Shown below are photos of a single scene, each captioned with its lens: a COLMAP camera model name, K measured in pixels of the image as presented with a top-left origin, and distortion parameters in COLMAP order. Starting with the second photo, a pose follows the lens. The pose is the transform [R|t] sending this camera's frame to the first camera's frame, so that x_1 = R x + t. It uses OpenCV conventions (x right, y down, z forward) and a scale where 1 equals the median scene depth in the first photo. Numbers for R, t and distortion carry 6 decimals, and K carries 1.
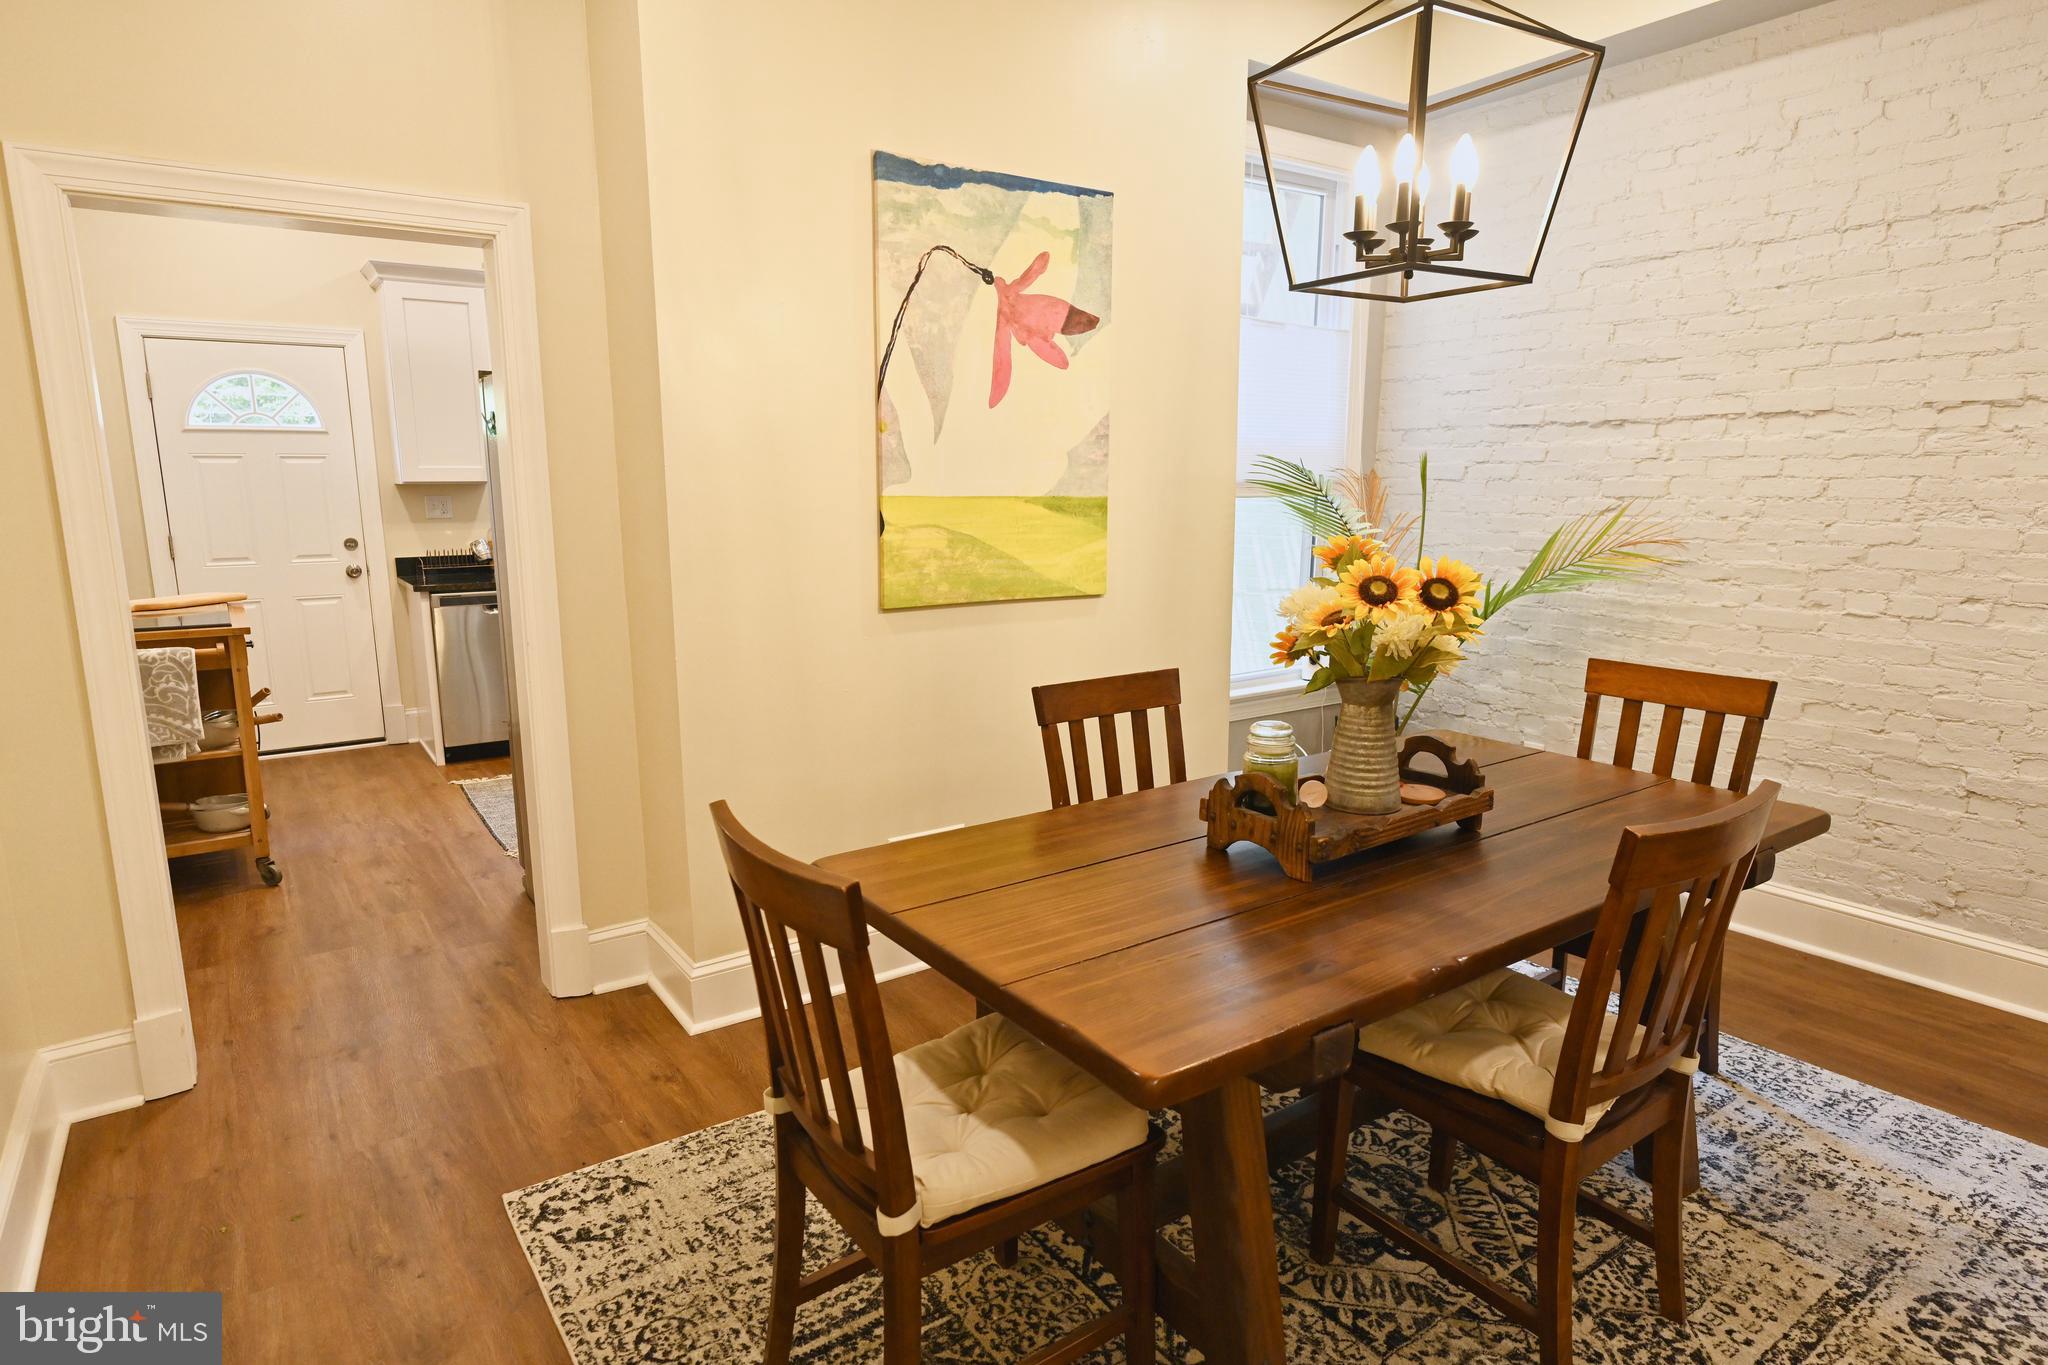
lens RADIAL K [[1142.2, 0, 1020.4], [0, 1142.2, 688.8], [0, 0, 1]] dist [-0.004502, 0.002299]
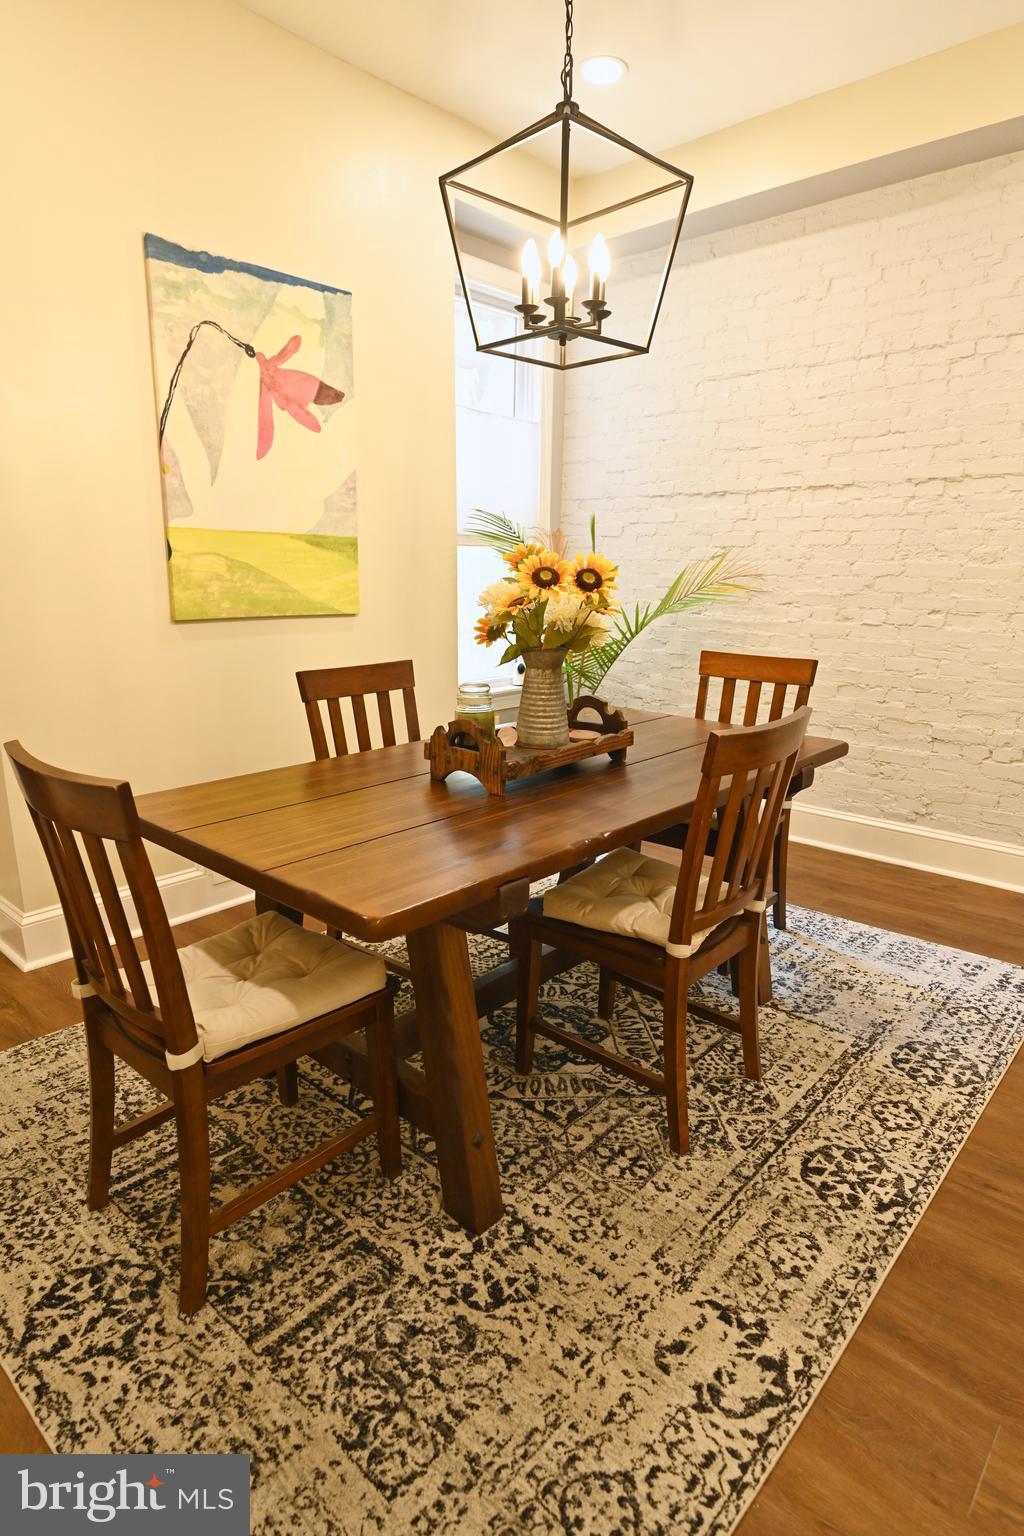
lens RADIAL K [[856.6, 0, 515.3], [0, 856.6, 770.5], [0, 0, 1]] dist [-0.004502, 0.002299]
pose [[0.973451, -0.042833, 0.224851, 0.031396], [0.030077, 0.997754, 0.059852, 0.063444], [-0.226909, -0.051500, 0.972553, 0.006734]]
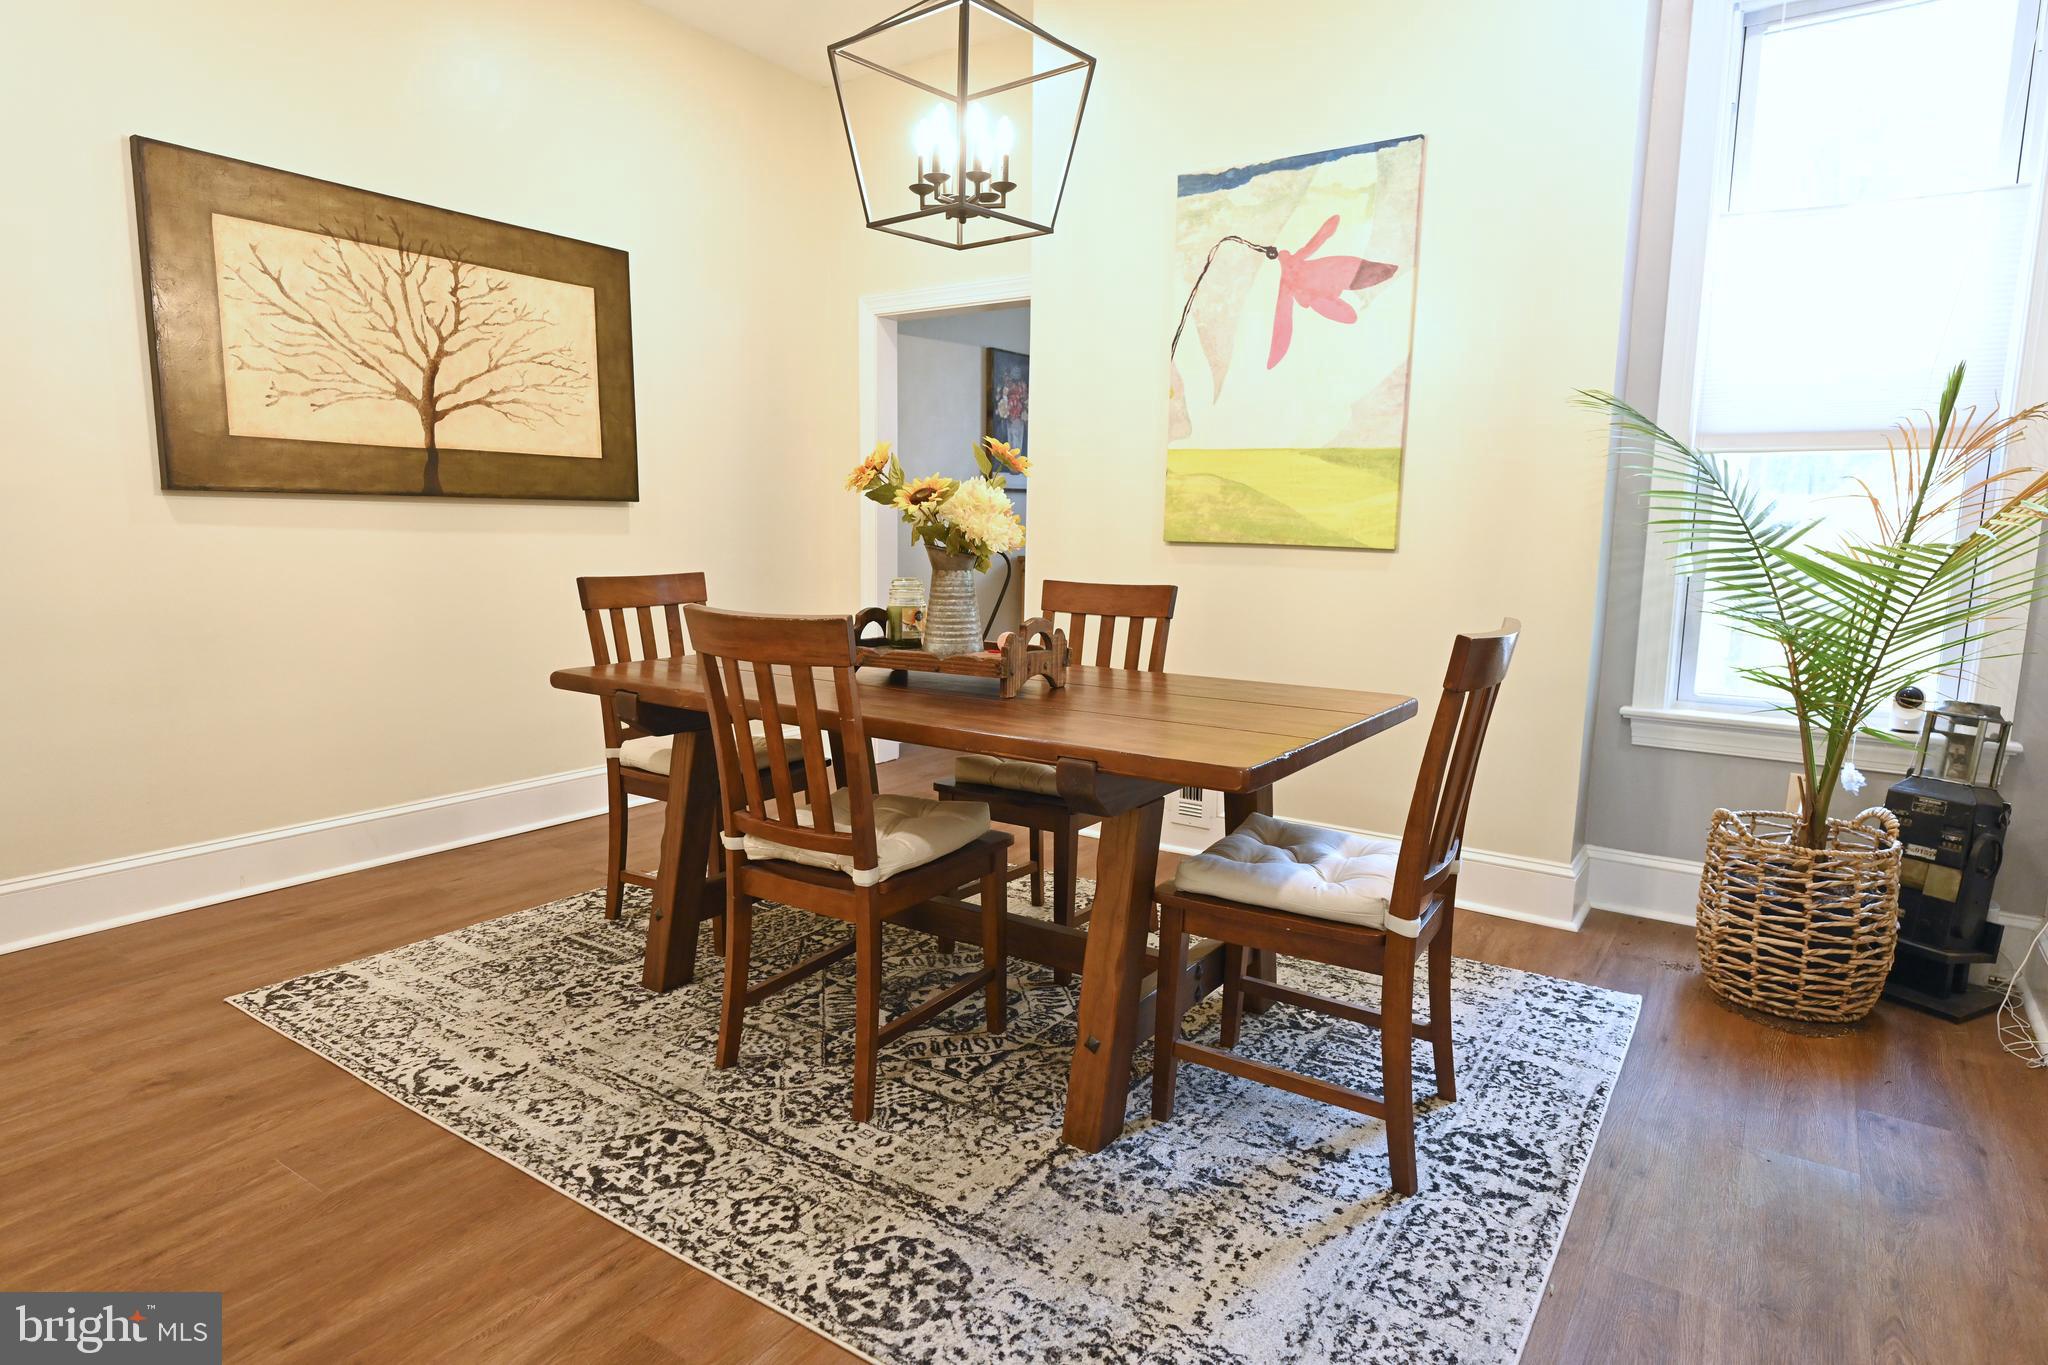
lens RADIAL K [[1142.2, 0, 1020.4], [0, 1142.2, 688.8], [0, 0, 1]] dist [-0.004502, 0.002299]
pose [[0.355658, 0.143481, -0.923537, 1.313532], [-0.187009, 0.979088, 0.080093, 0.022157], [0.915716, 0.144224, 0.375053, 0.549840]]
